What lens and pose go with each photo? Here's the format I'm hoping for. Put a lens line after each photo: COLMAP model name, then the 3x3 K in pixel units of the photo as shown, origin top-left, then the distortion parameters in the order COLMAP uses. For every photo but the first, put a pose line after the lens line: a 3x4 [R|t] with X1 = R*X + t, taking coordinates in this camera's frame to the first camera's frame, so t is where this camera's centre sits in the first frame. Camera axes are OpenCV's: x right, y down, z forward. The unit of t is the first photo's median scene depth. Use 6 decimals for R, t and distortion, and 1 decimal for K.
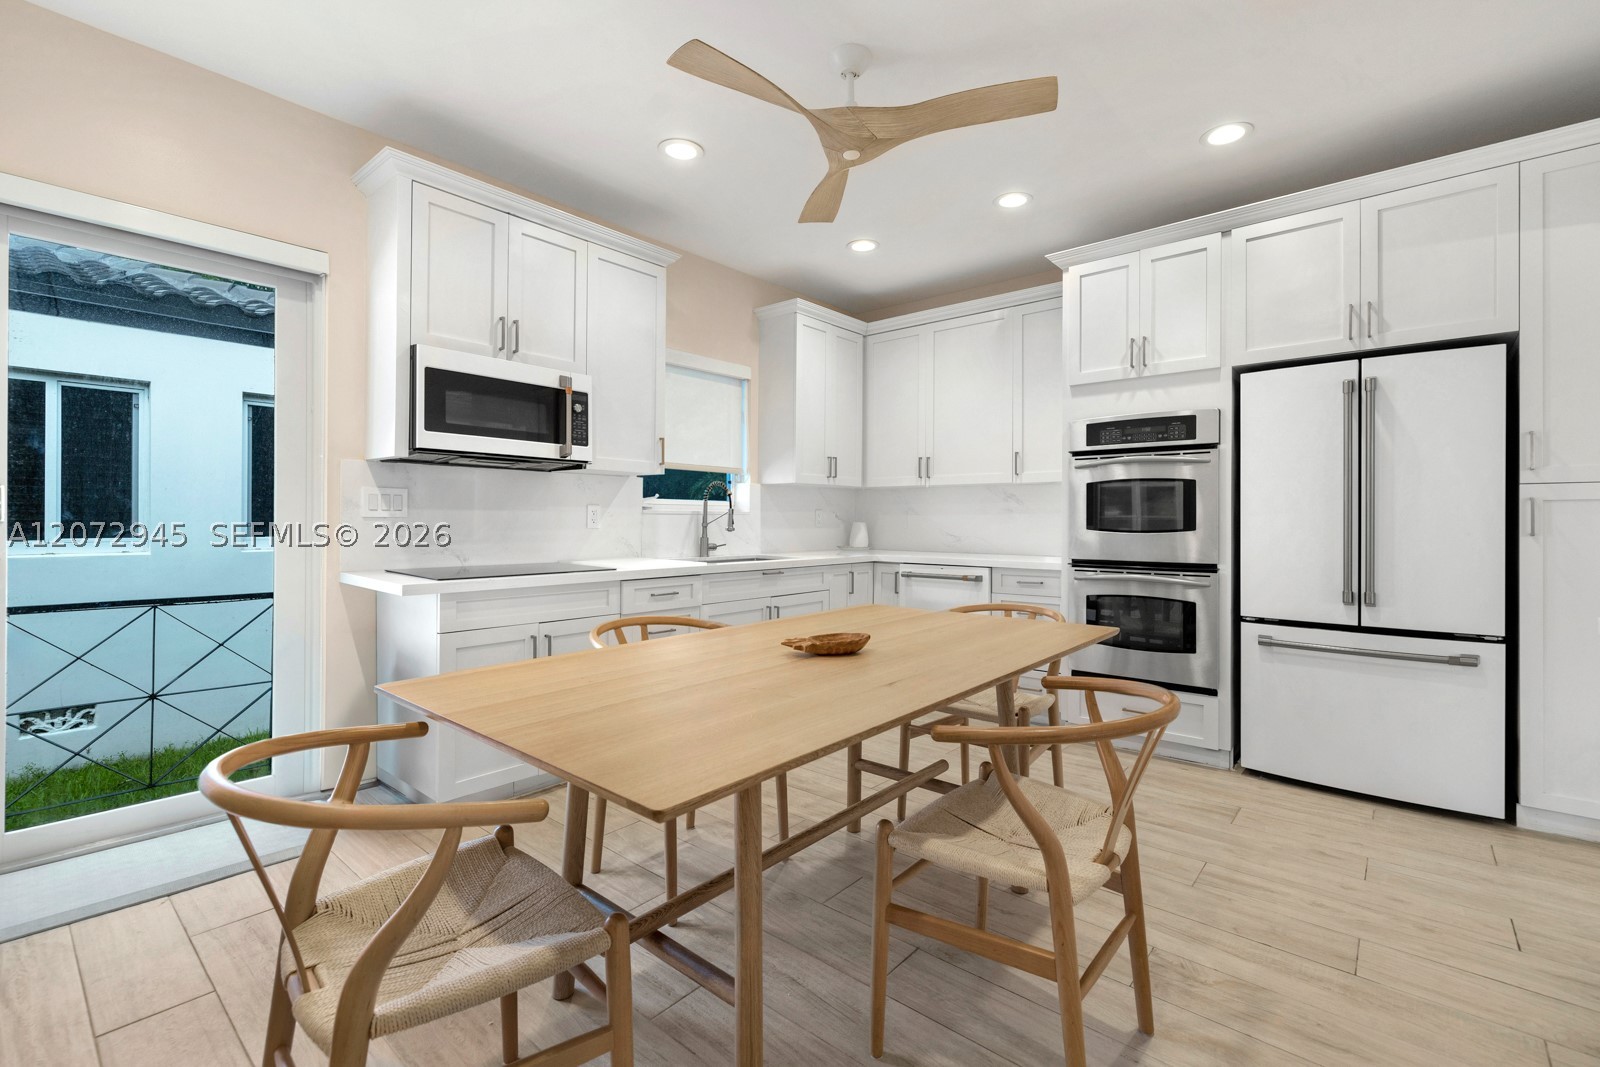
lens RADIAL K [[692.4, 0, 800.4], [0, 692.4, 526.1], [0, 0, 1]] dist [0.000735, -0.000152]
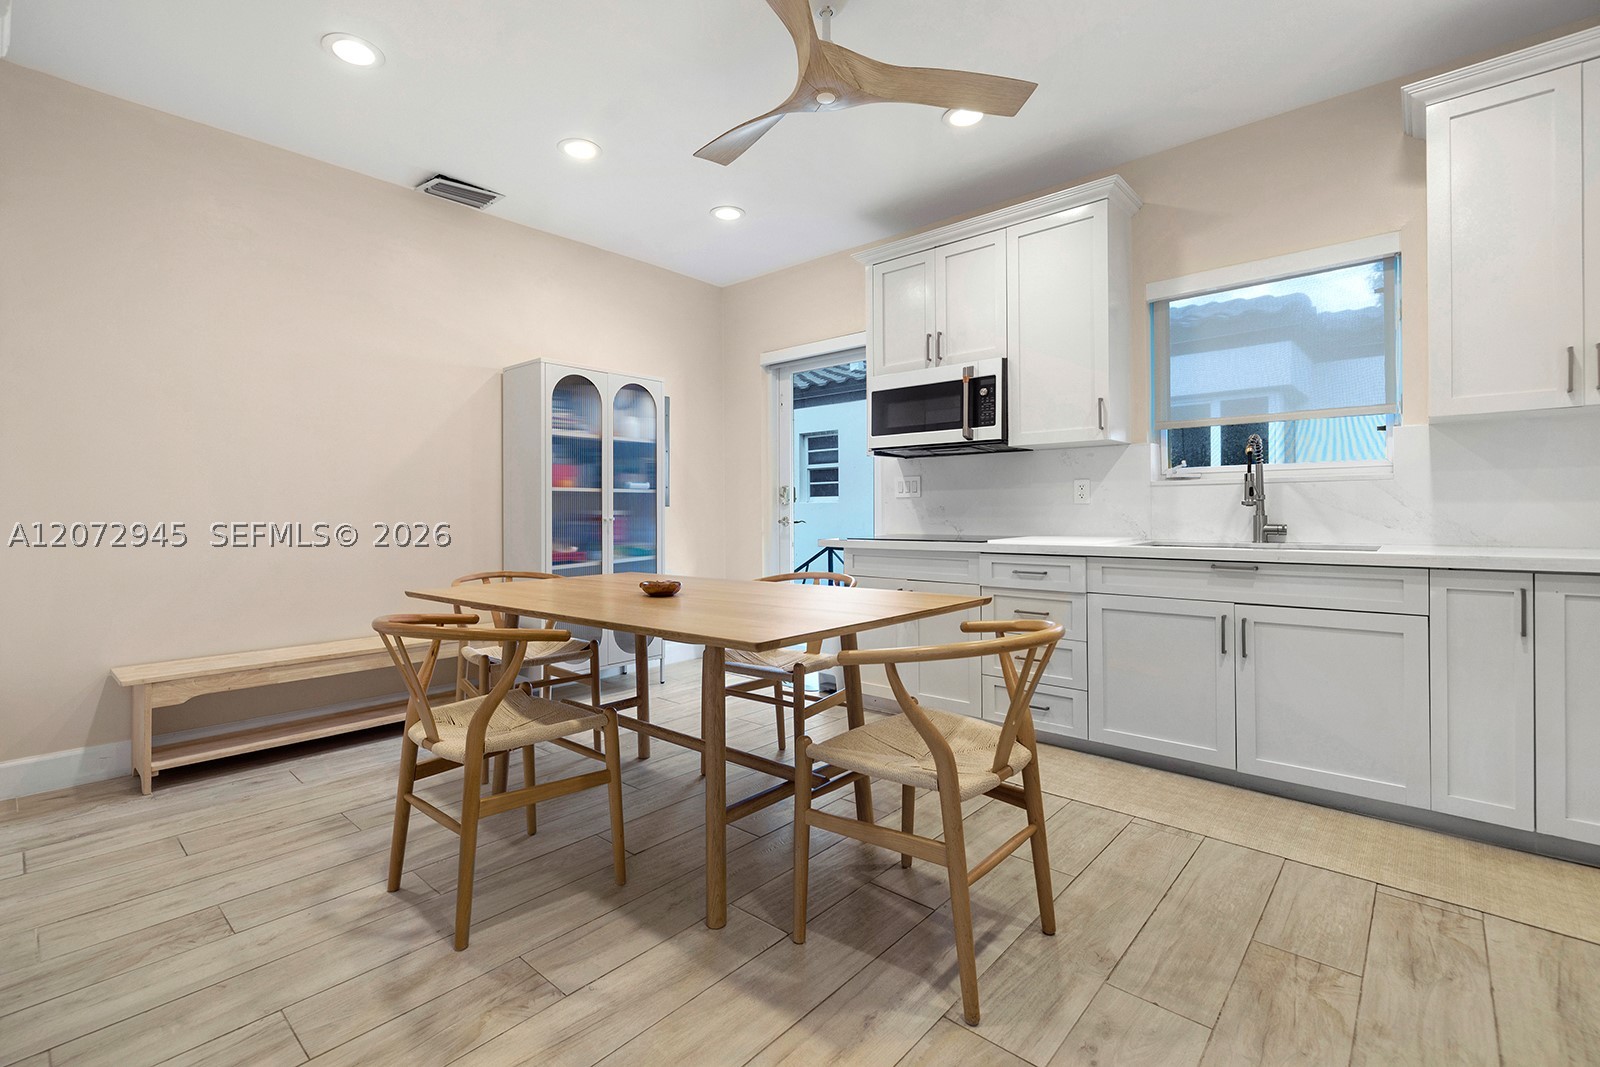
lens RADIAL K [[668.2, 0, 802.3], [0, 668.2, 518.4], [0, 0, 1]] dist [0.001125, 0.000047]
pose [[0.025855, 0.000118, -0.999666, 0.742051], [-0.006943, 0.999976, -0.000062, 0.031148], [0.999642, 0.006942, 0.025855, 0.718059]]
